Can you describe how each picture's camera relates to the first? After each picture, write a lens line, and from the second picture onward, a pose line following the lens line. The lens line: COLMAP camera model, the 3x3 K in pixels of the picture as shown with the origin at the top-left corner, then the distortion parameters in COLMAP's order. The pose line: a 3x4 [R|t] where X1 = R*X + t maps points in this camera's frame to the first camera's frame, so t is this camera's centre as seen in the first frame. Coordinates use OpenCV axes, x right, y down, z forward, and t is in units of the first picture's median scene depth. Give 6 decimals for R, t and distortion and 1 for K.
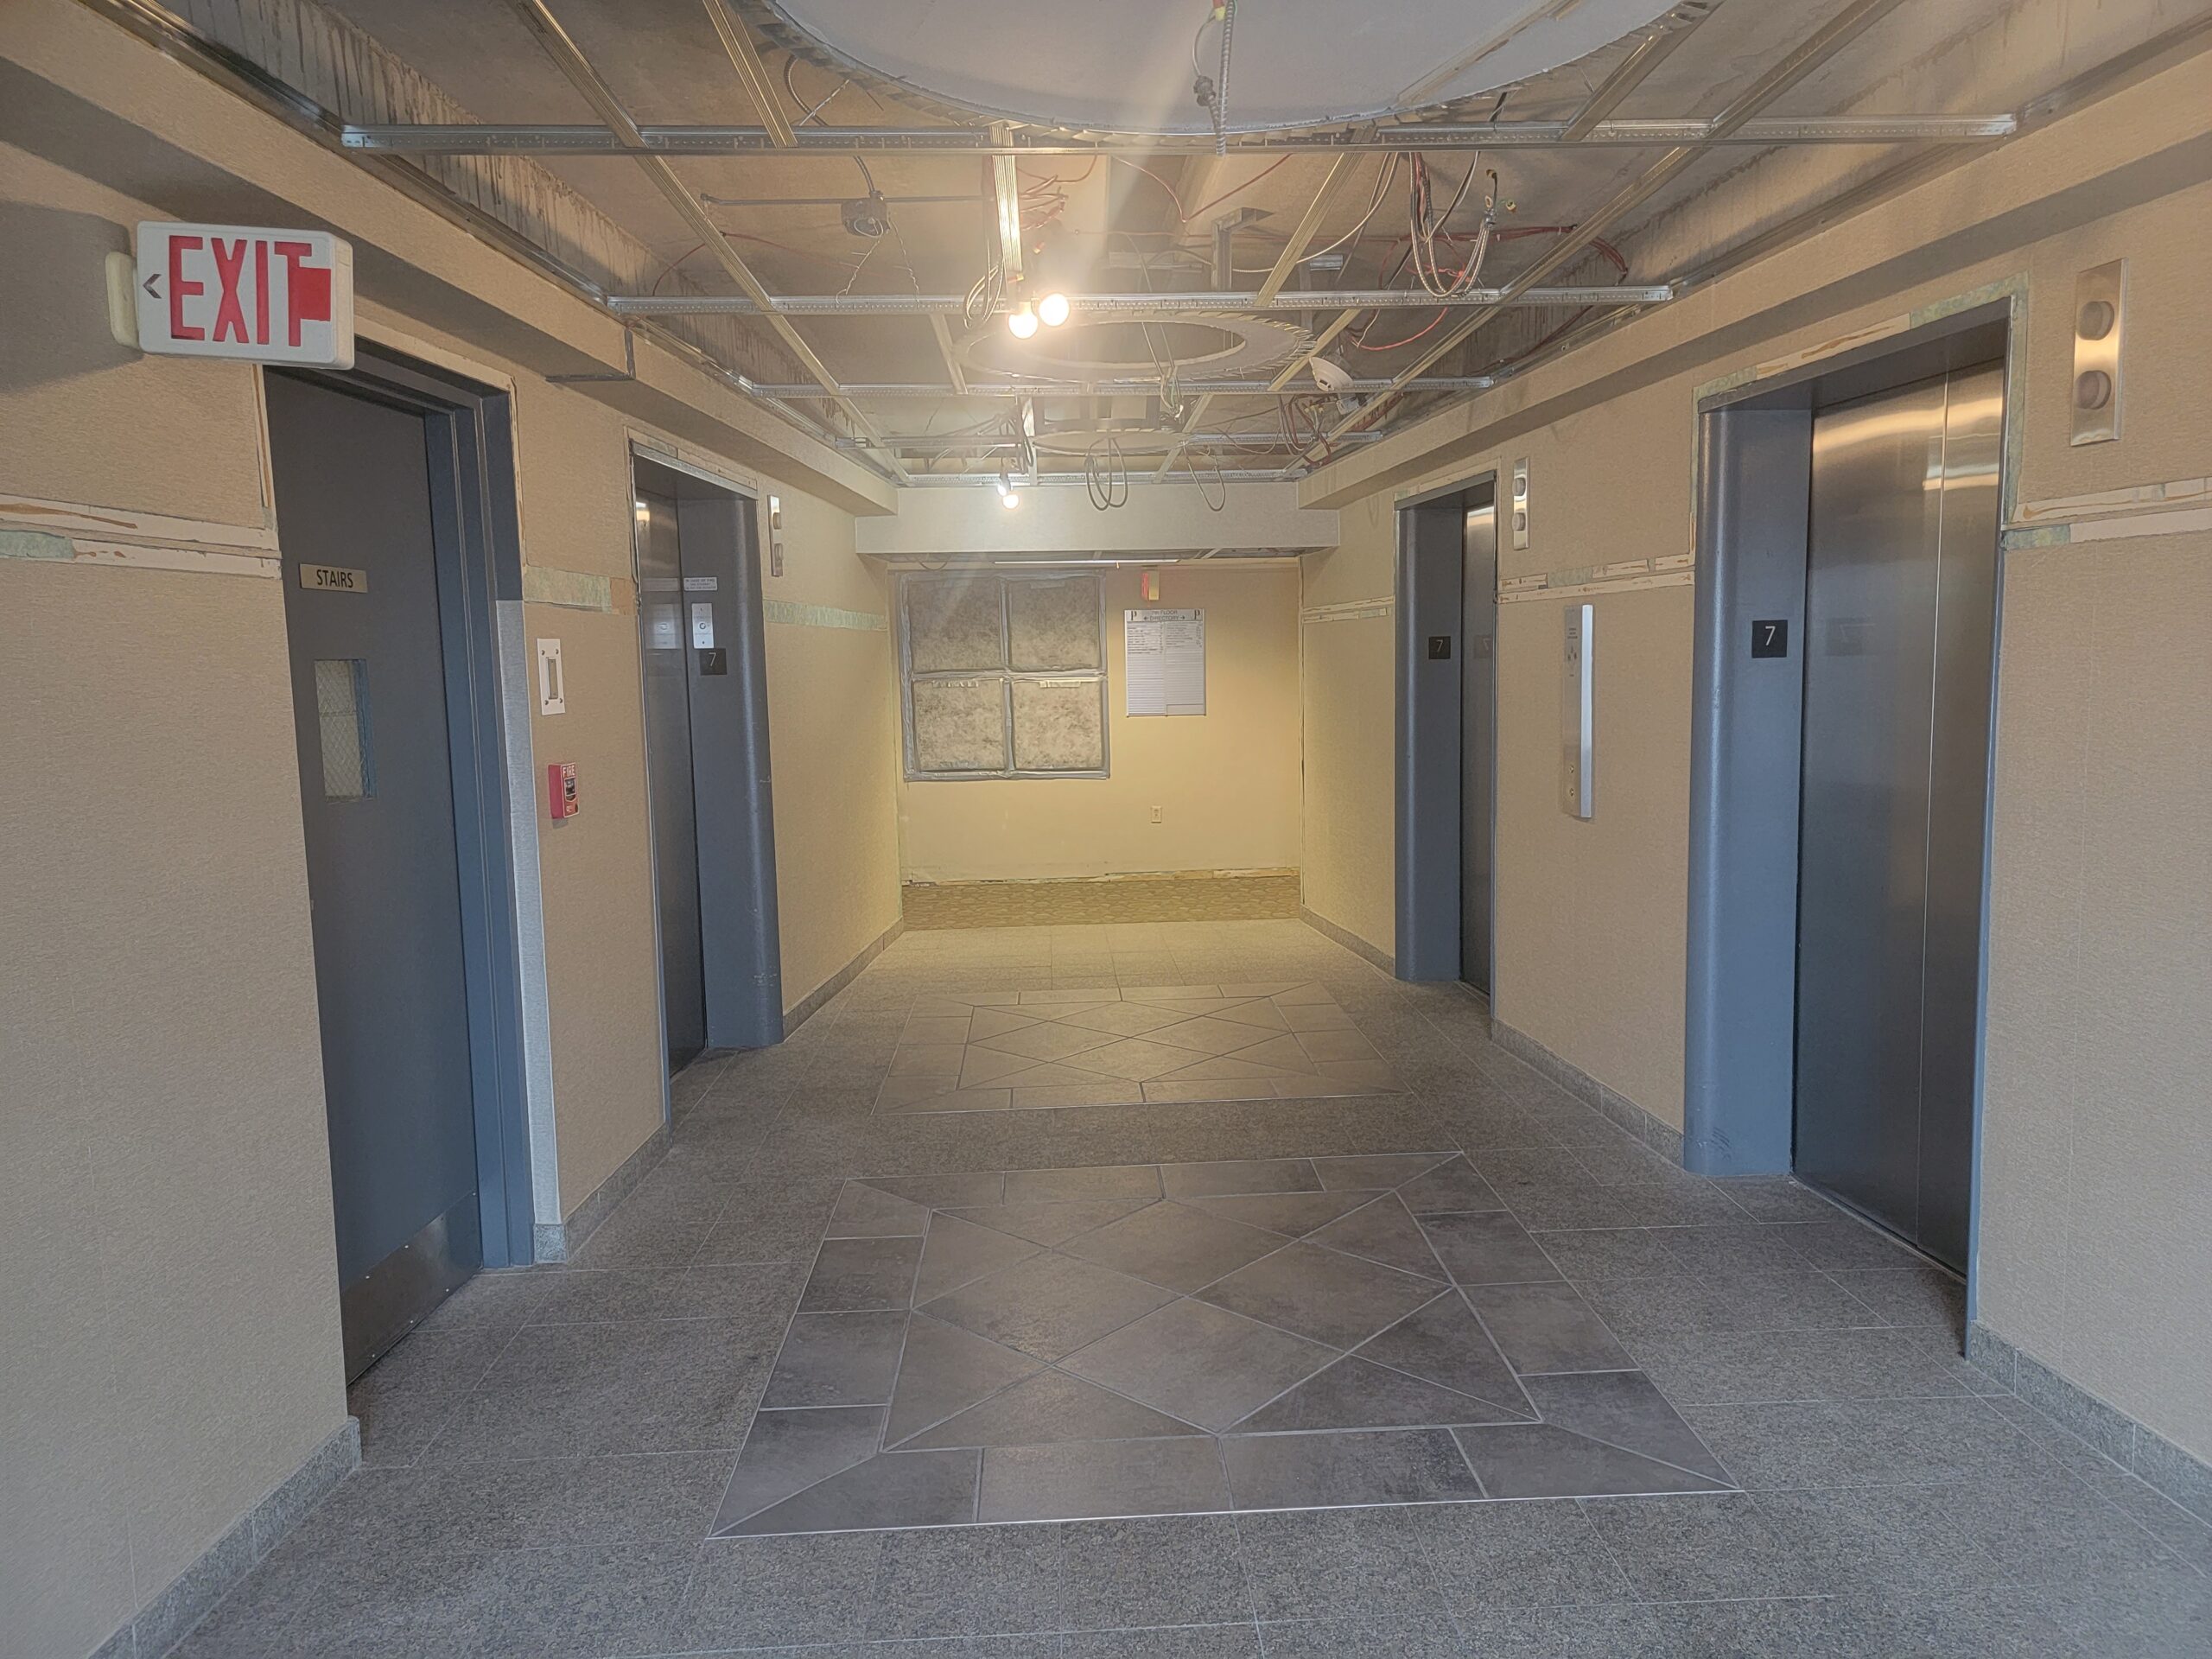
lens RADIAL K [[1534.9, 0, 1114.9], [0, 1534.9, 827.1], [0, 0, 1]] dist [0.064851, -0.021984]
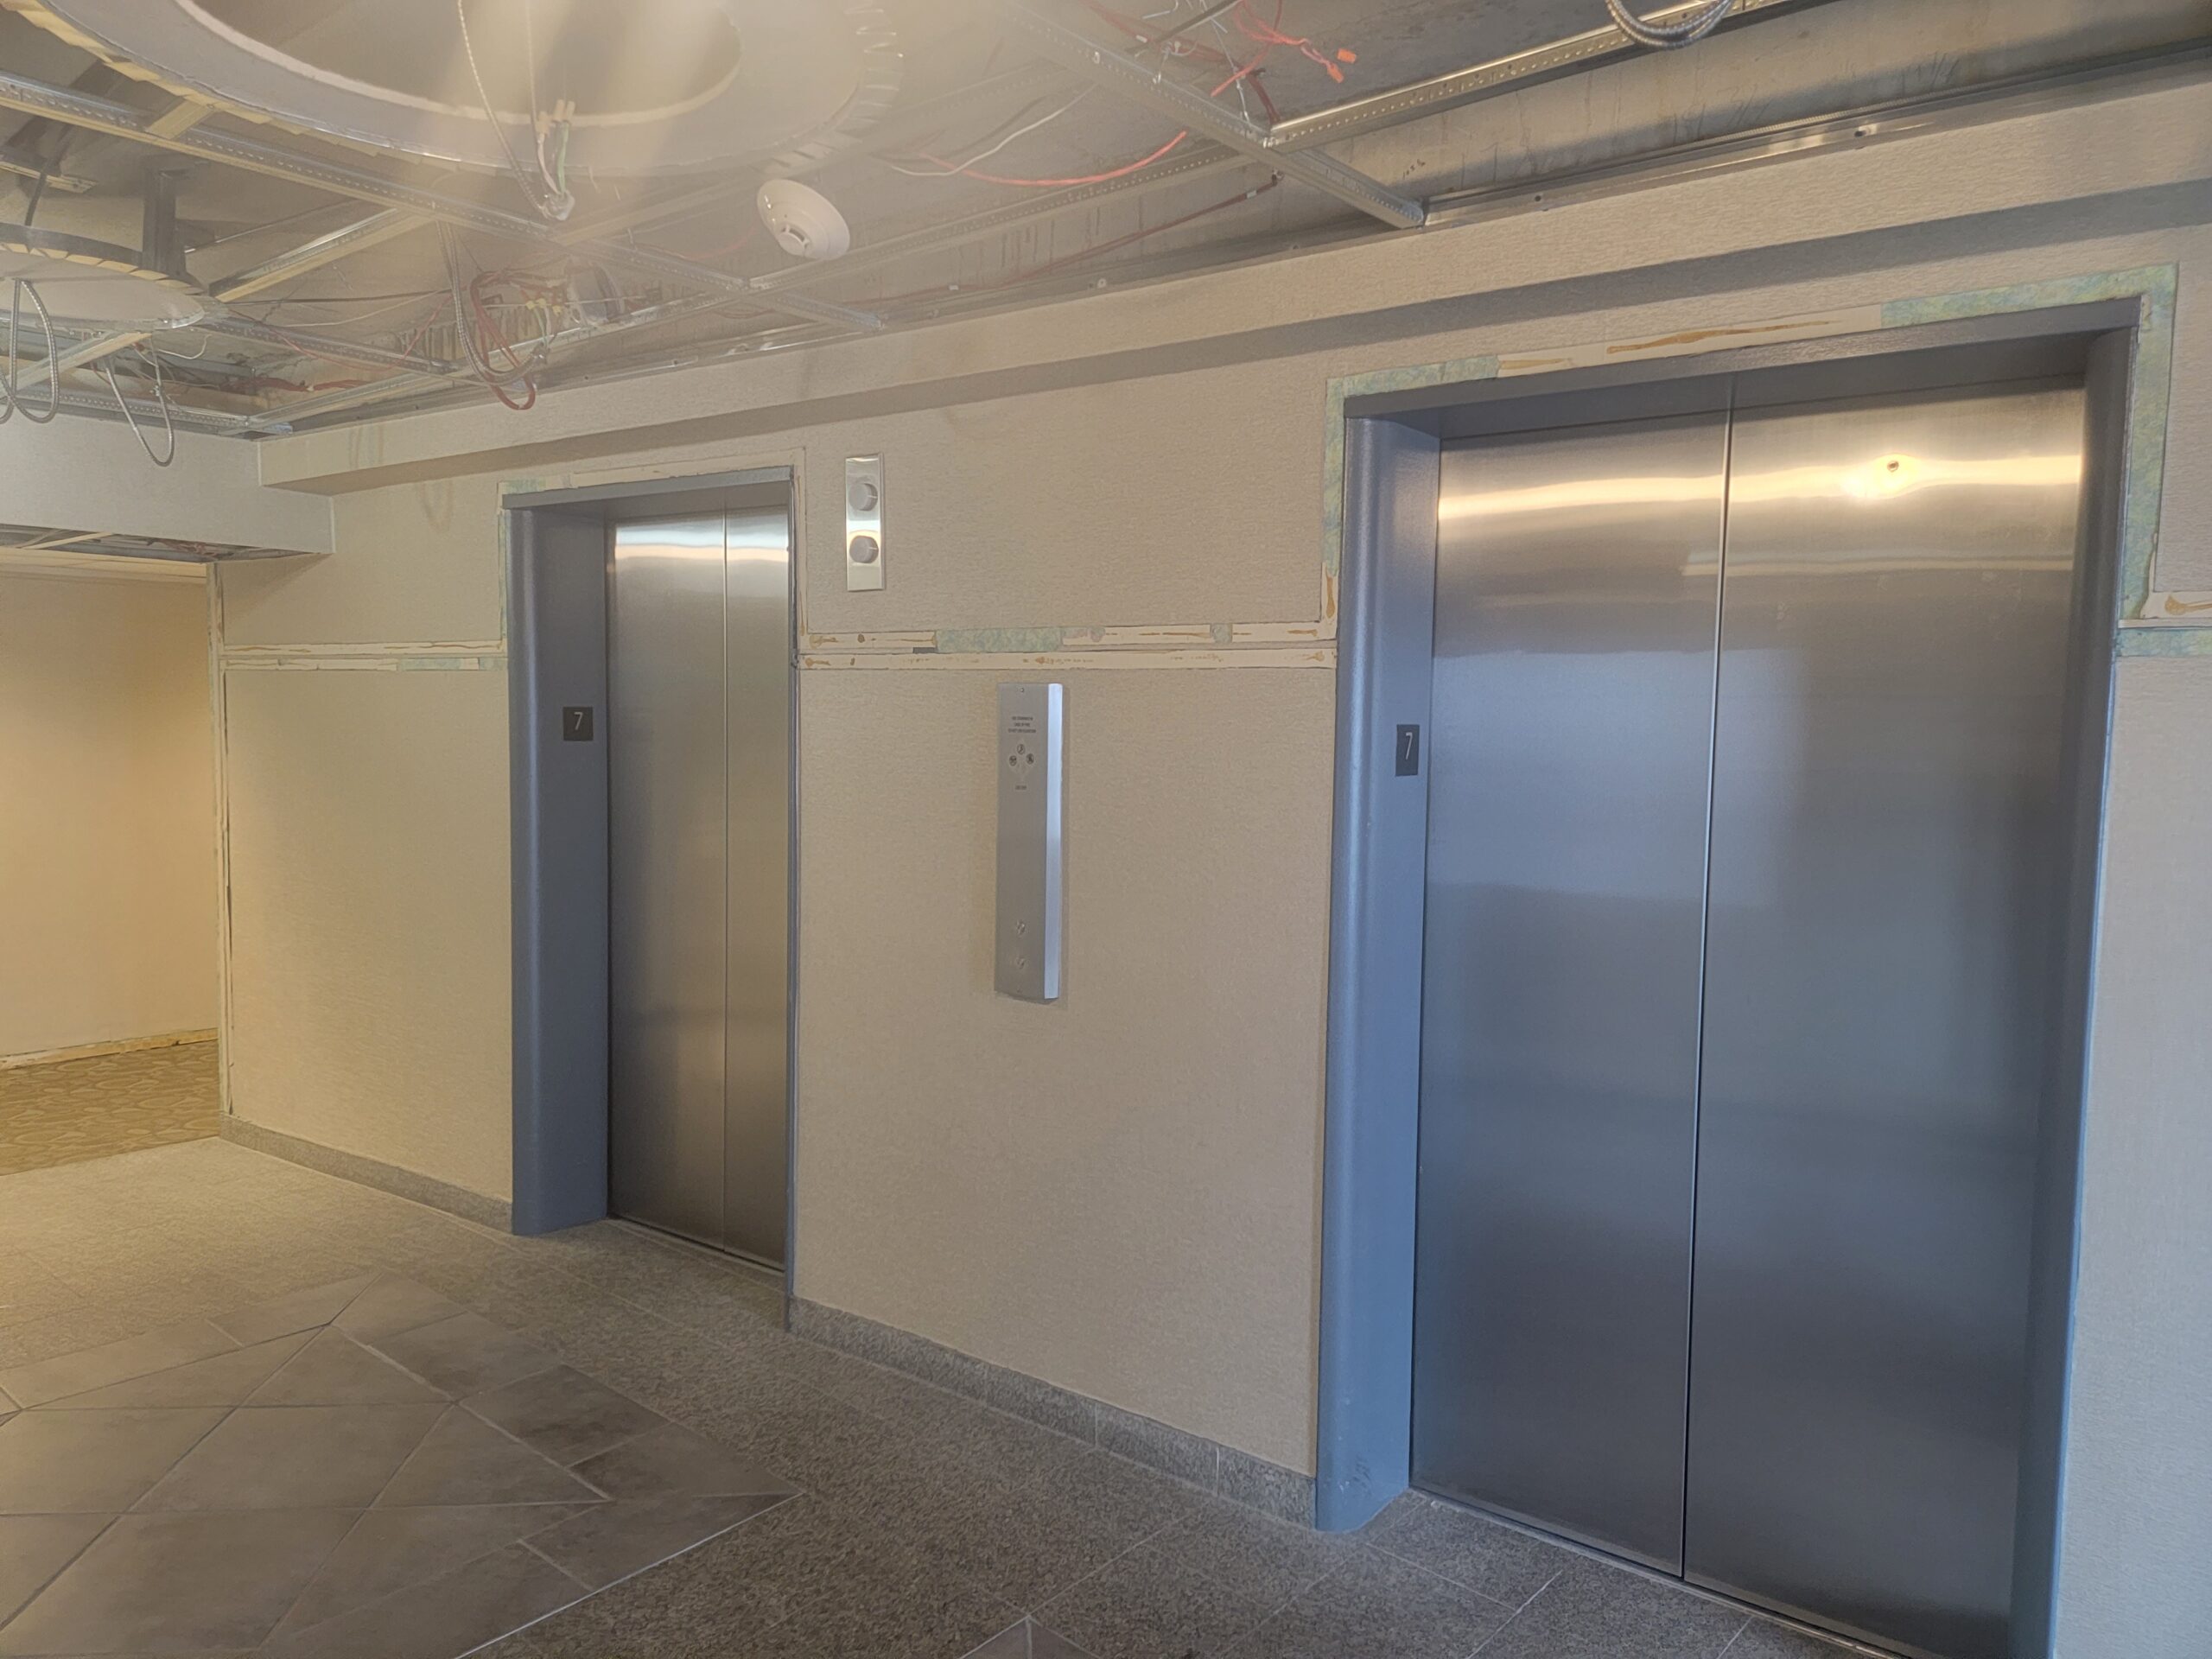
lens RADIAL K [[1534.9, 0, 1100.2], [0, 1534.9, 827.9], [0, 0, 1]] dist [0.064851, -0.021984]
pose [[0.692549, -0.020040, 0.721092, -0.154129], [0.047836, 0.998690, -0.018187, -0.065462], [-0.719783, 0.047089, 0.692600, 0.506117]]
